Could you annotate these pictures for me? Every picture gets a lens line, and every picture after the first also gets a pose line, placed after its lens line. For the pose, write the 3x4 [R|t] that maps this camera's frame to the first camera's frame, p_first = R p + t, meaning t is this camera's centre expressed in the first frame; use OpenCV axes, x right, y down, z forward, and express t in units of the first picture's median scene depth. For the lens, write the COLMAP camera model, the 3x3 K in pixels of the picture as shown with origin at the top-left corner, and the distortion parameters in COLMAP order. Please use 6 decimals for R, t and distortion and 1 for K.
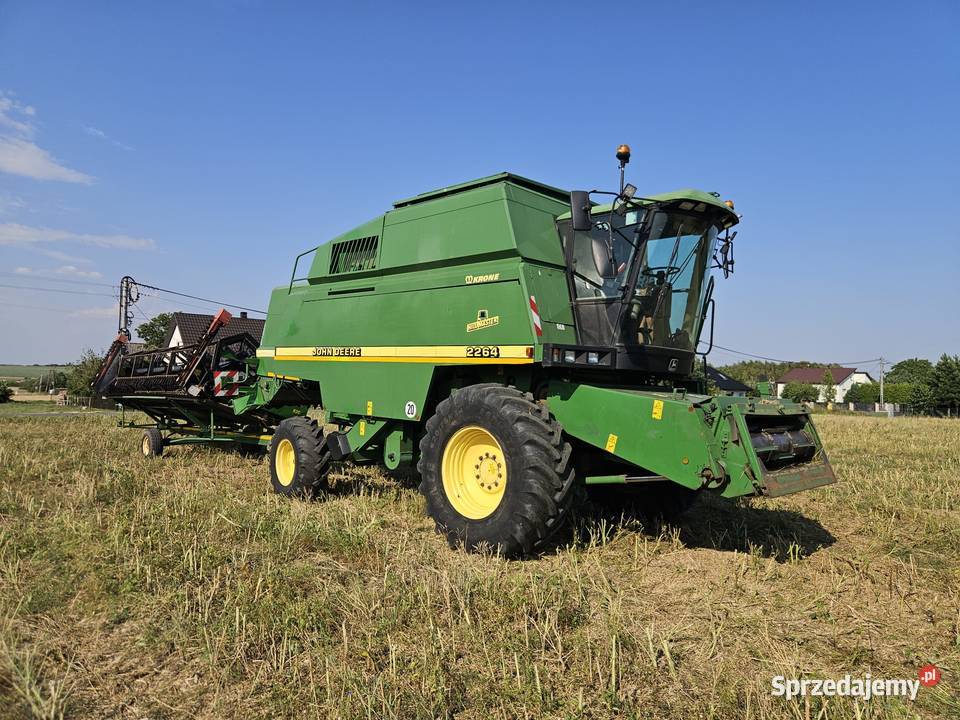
lens RADIAL K [[650.2, 0, 480.8], [0, 650.2, 340.0], [0, 0, 1]] dist [0.128605, -0.000904]
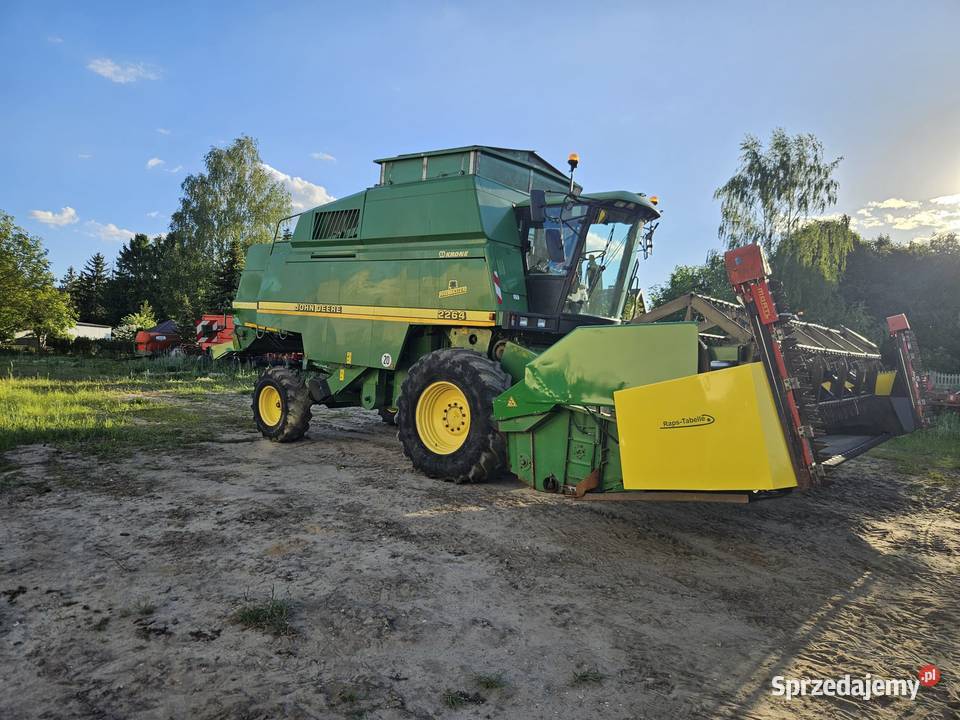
lens RADIAL K [[656.9, 0, 464.0], [0, 656.9, 344.1], [0, 0, 1]] dist [0.060568, -0.002284]
pose [[0.996240, 0.033094, 0.080069, -0.062706], [-0.039026, 0.996517, 0.073694, -0.016625], [-0.077351, -0.076542, 0.994061, -0.202048]]
